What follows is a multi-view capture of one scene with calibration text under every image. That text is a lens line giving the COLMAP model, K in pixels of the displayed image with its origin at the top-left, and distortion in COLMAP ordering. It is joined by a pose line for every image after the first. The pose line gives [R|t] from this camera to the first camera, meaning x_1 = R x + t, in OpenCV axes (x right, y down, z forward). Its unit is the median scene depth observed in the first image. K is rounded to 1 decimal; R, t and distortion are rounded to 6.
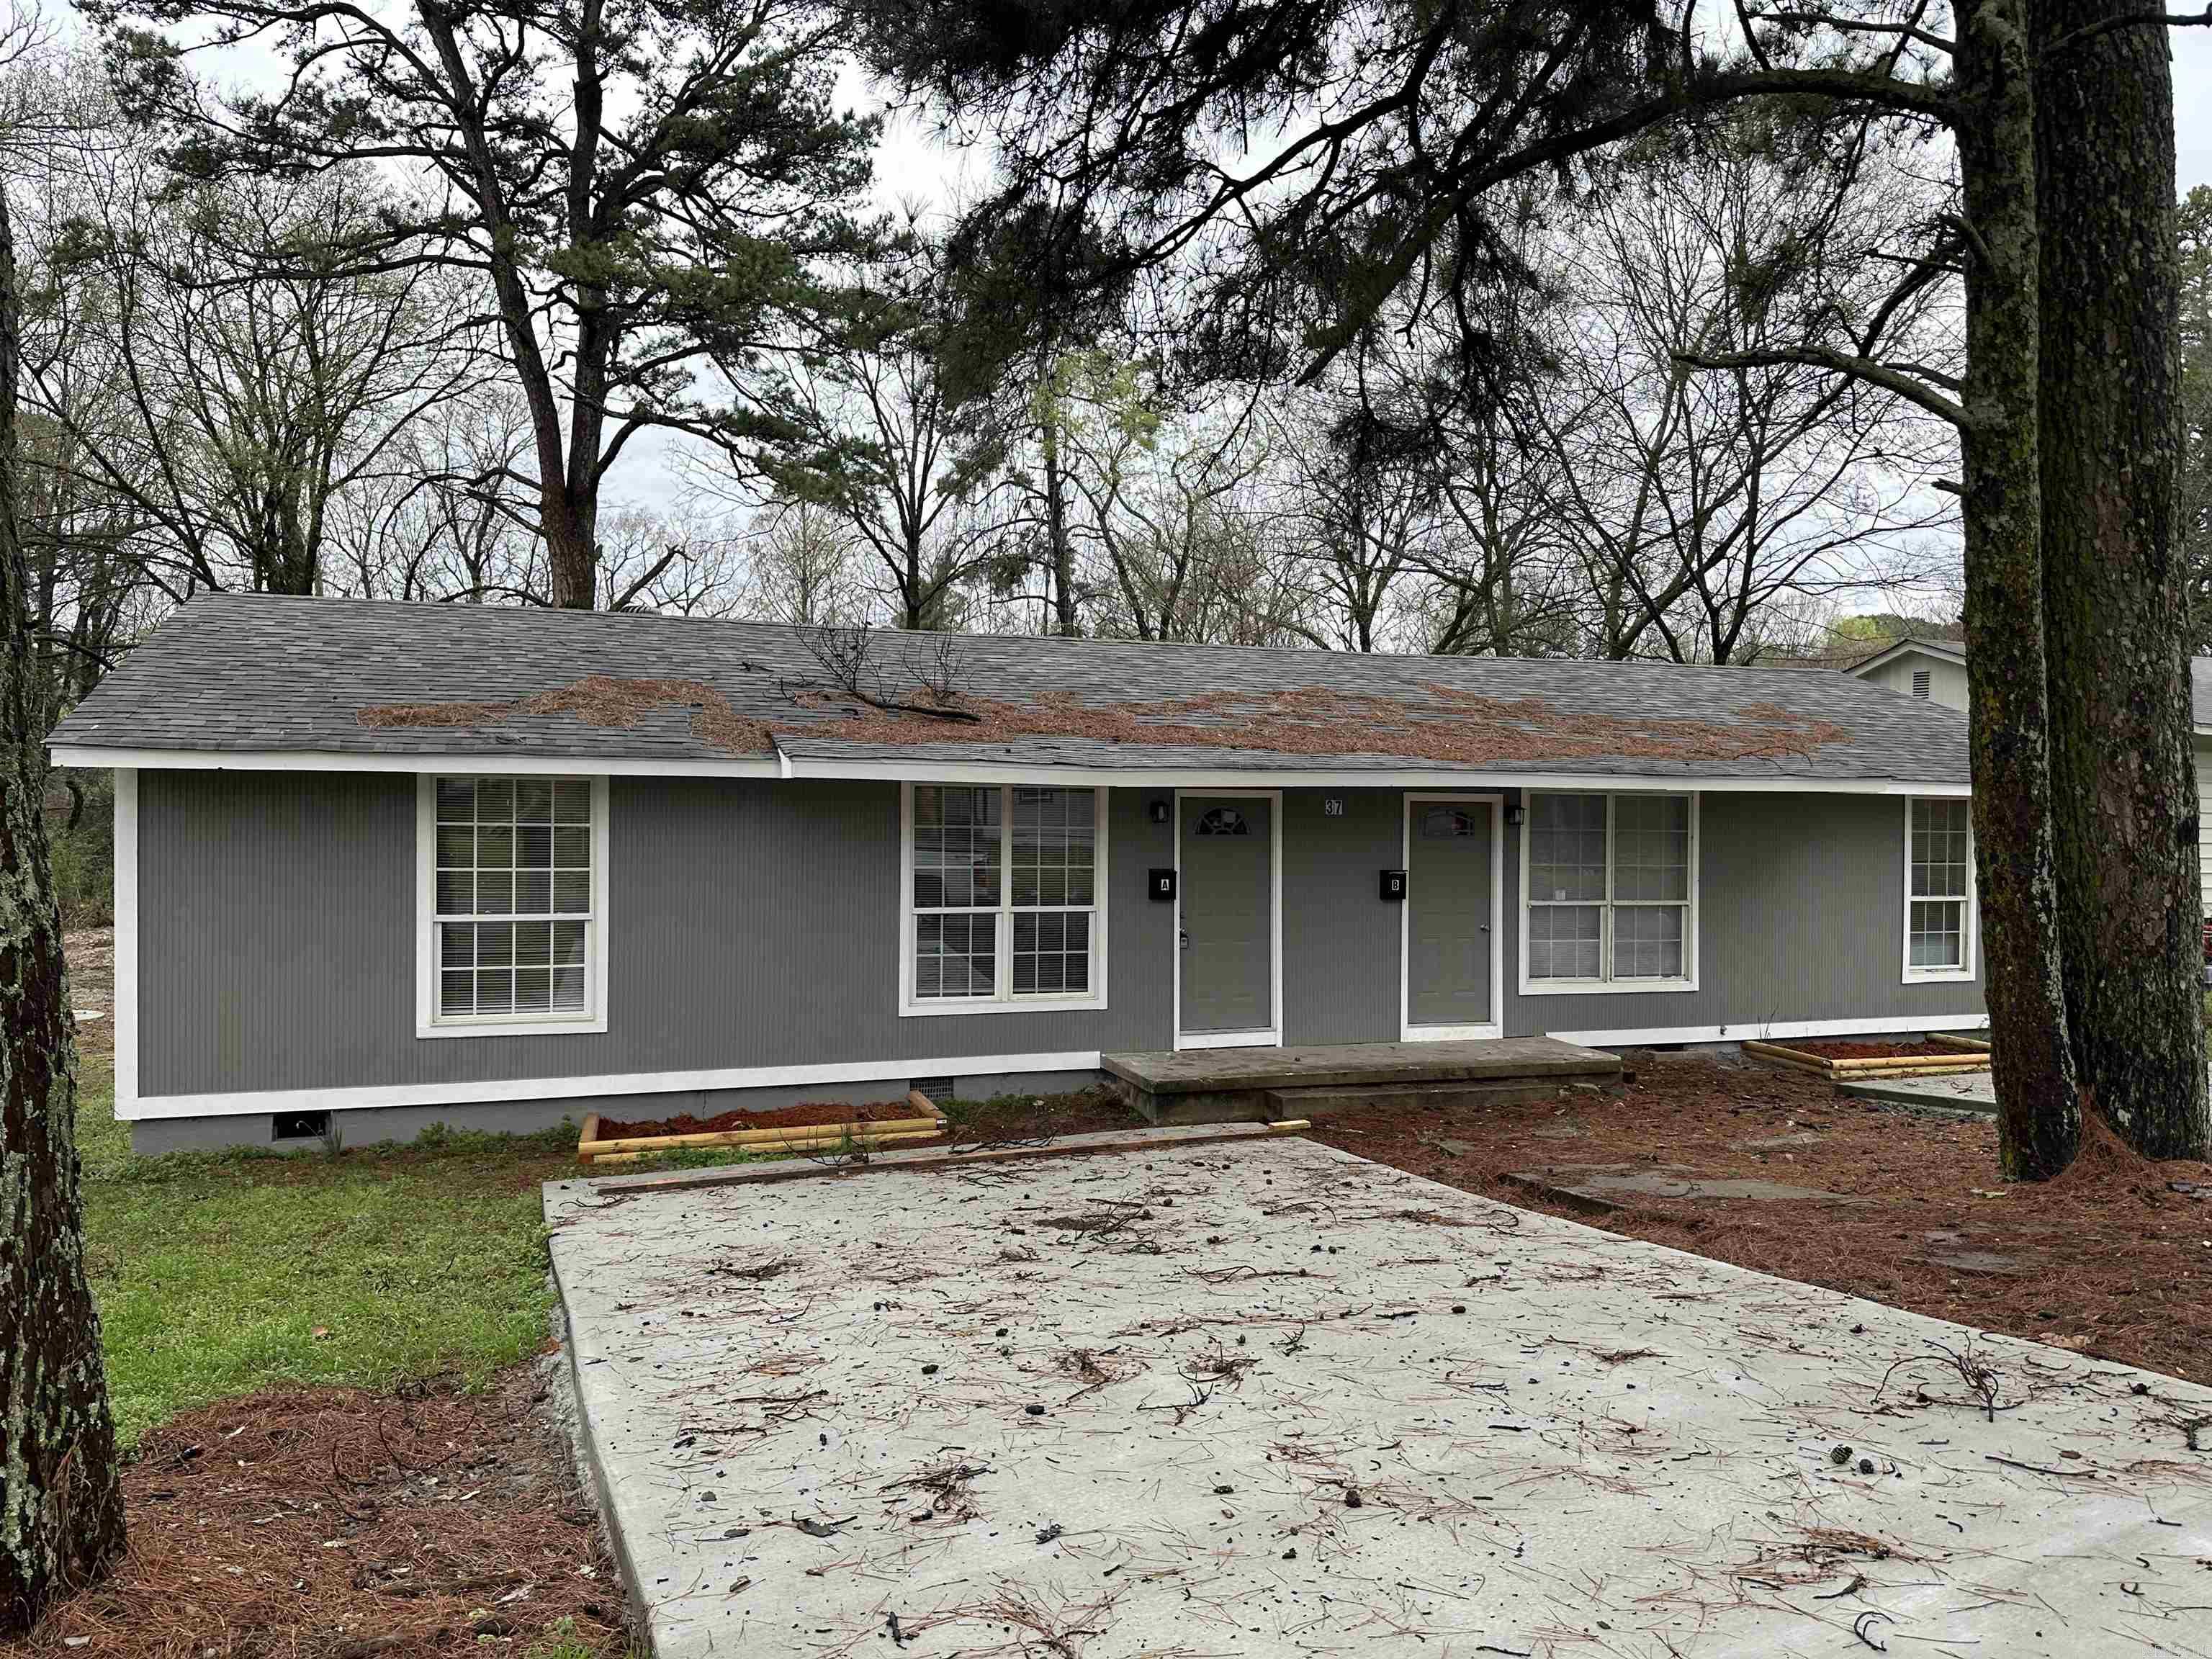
lens RADIAL K [[1532.9, 0, 1092.1], [0, 1532.9, 816.9], [0, 0, 1]] dist [0.013169, 0.000484]
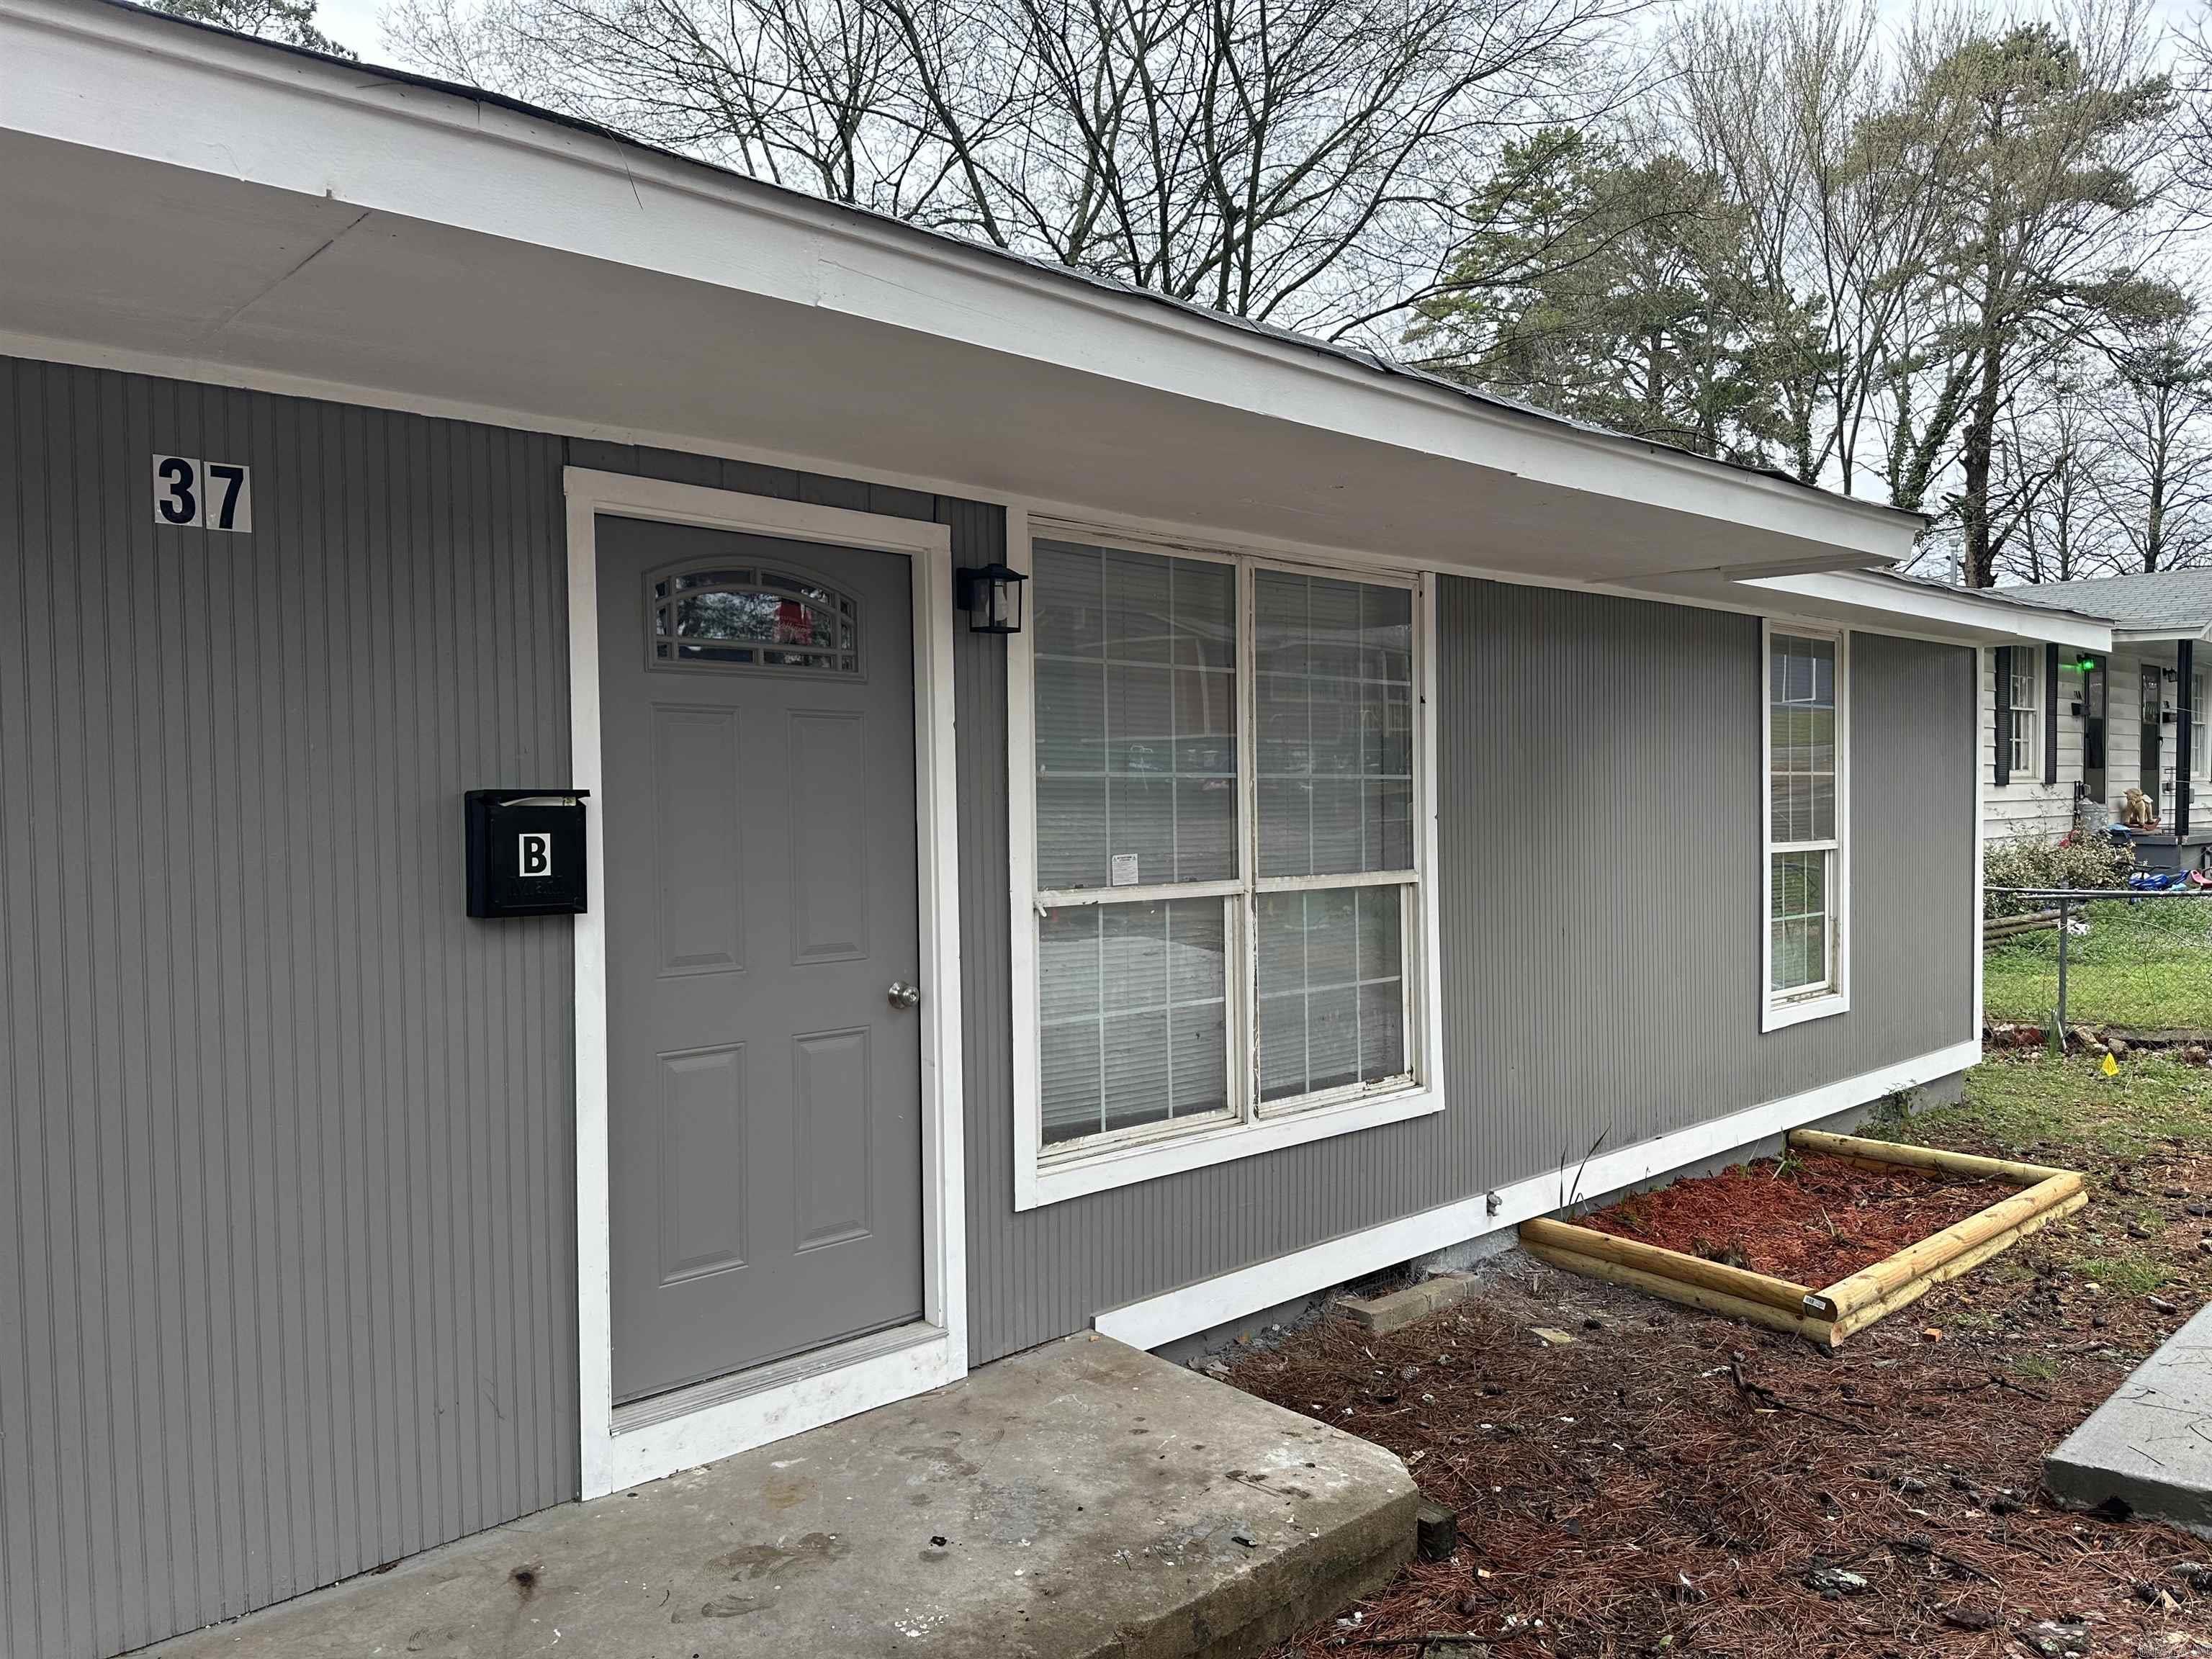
lens RADIAL K [[1532.9, 0, 1098.6], [0, 1532.9, 828.5], [0, 0, 1]] dist [0.013169, 0.000484]
pose [[0.914682, -0.028907, 0.403139, 0.167895], [0.022154, 0.999525, 0.021406, 0.034341], [-0.403567, -0.010649, 0.914888, 0.691680]]
